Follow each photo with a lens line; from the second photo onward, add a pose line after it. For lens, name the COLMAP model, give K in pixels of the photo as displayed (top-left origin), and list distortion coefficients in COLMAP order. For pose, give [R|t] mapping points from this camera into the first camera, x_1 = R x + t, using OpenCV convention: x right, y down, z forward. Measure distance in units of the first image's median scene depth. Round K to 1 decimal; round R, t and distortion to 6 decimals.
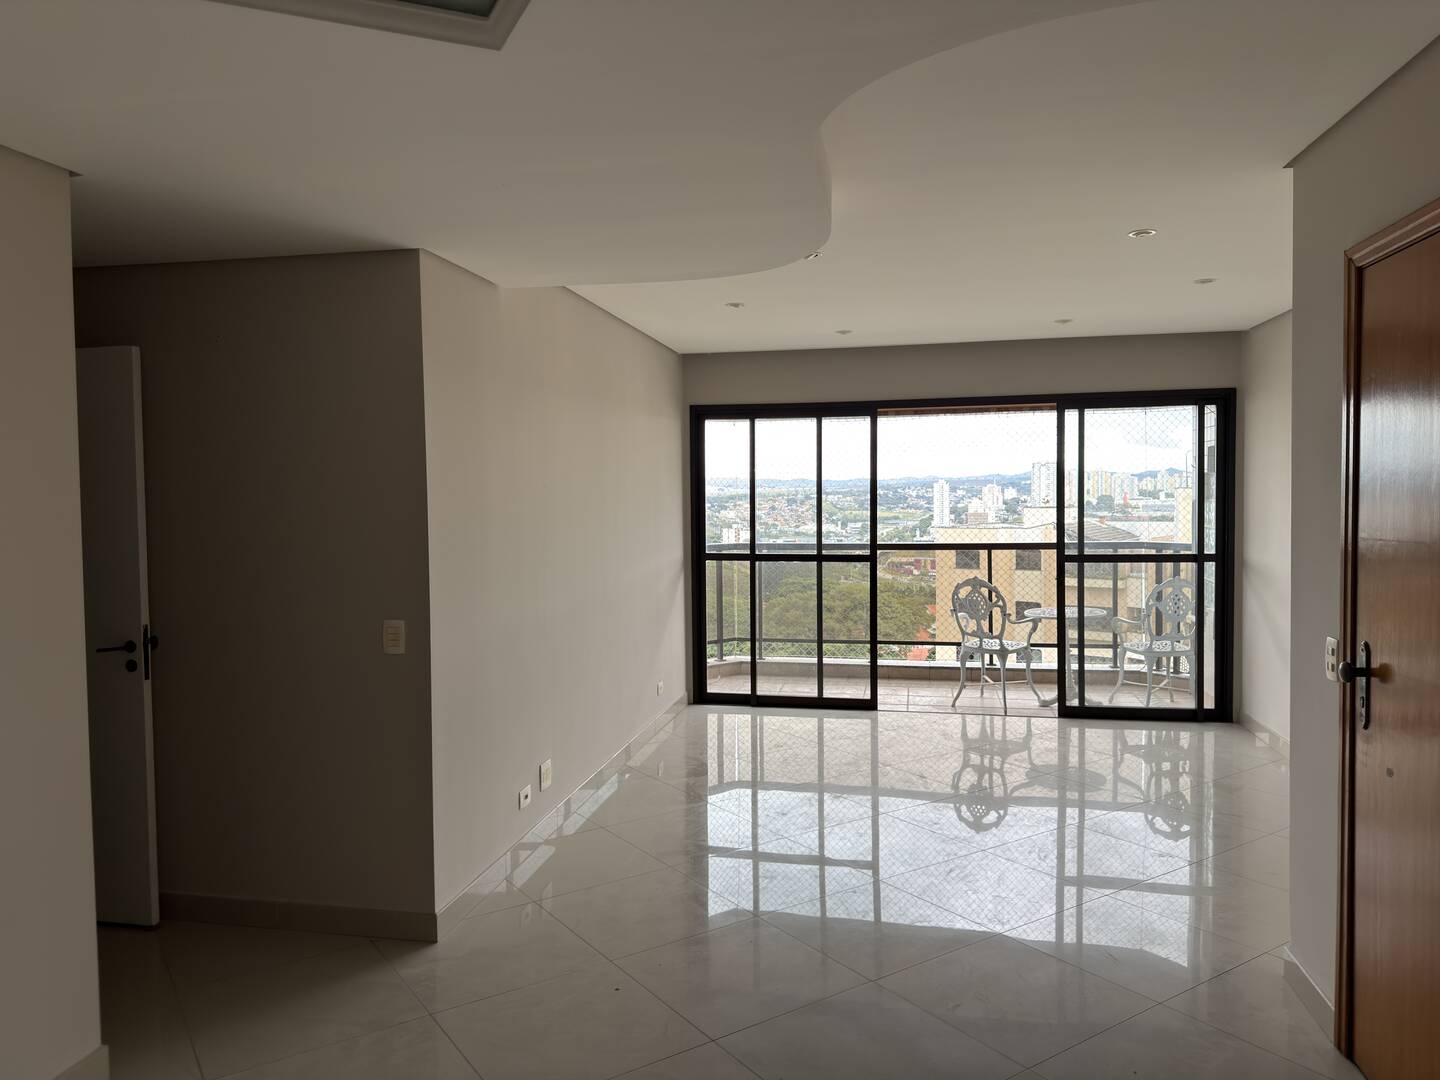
lens RADIAL K [[1024.5, 0, 712.2], [0, 1024.5, 529.8], [0, 0, 1]] dist [0.099172, -0.166190]
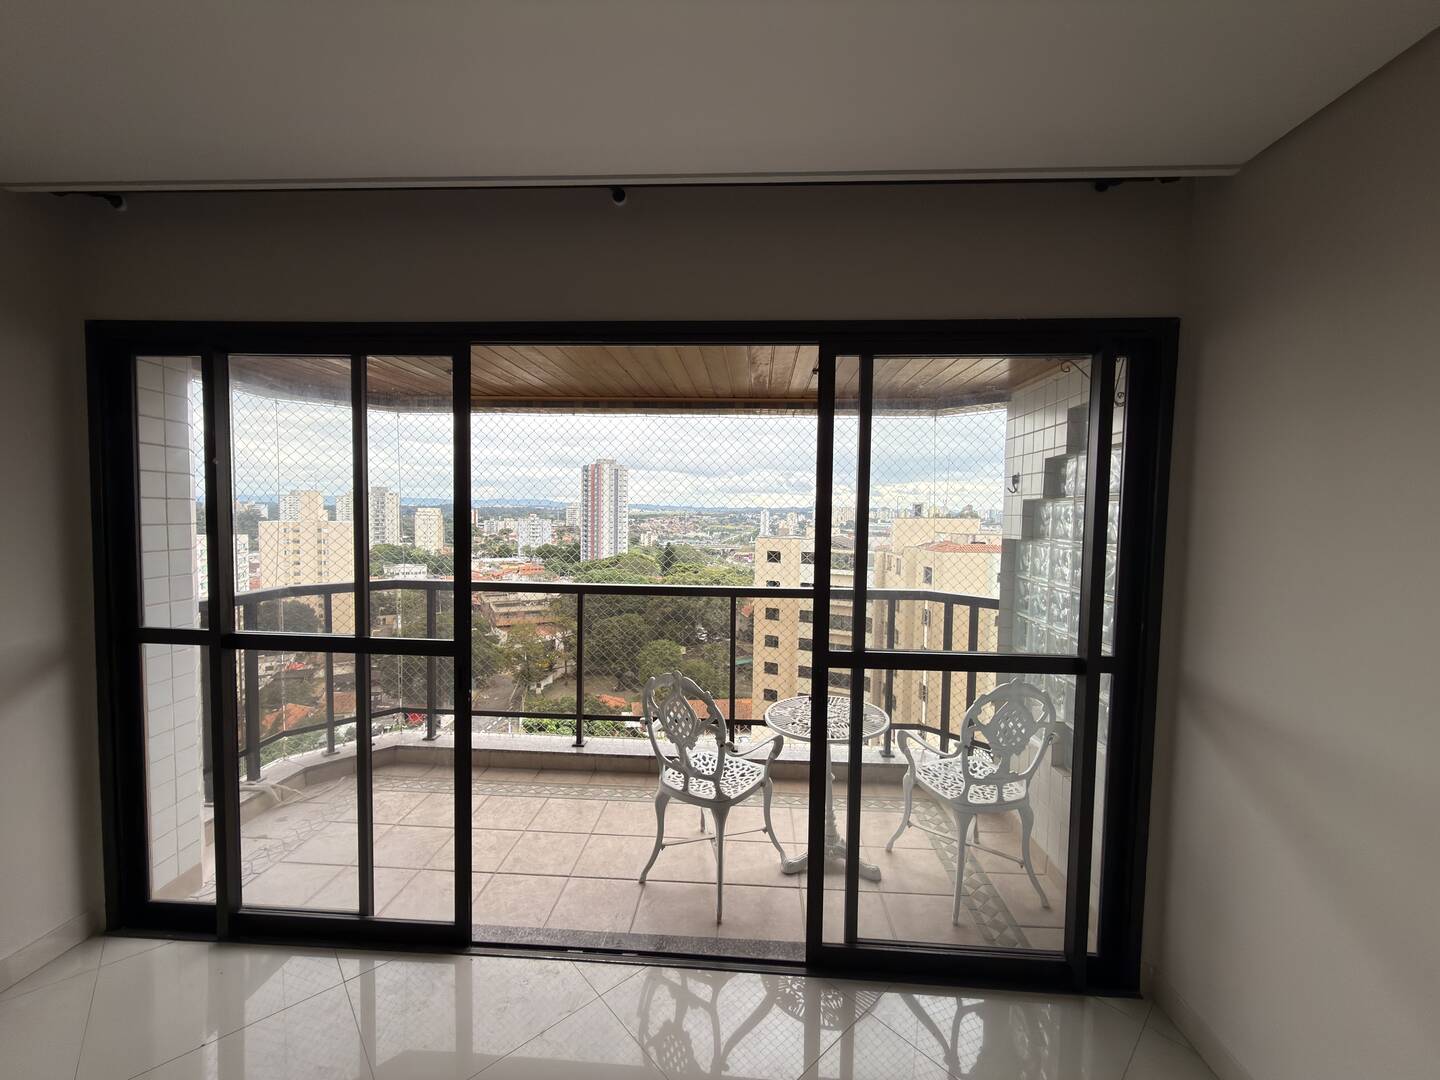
lens RADIAL K [[572.8, 0, 721.7], [0, 572.8, 543.8], [0, 0, 1]] dist [-0.000298, 0.000008]
pose [[0.989906, 0.019199, 0.140421, 0.235258], [-0.021412, 0.999669, 0.014263, -0.028678], [-0.140100, -0.017126, 0.989989, 0.690618]]
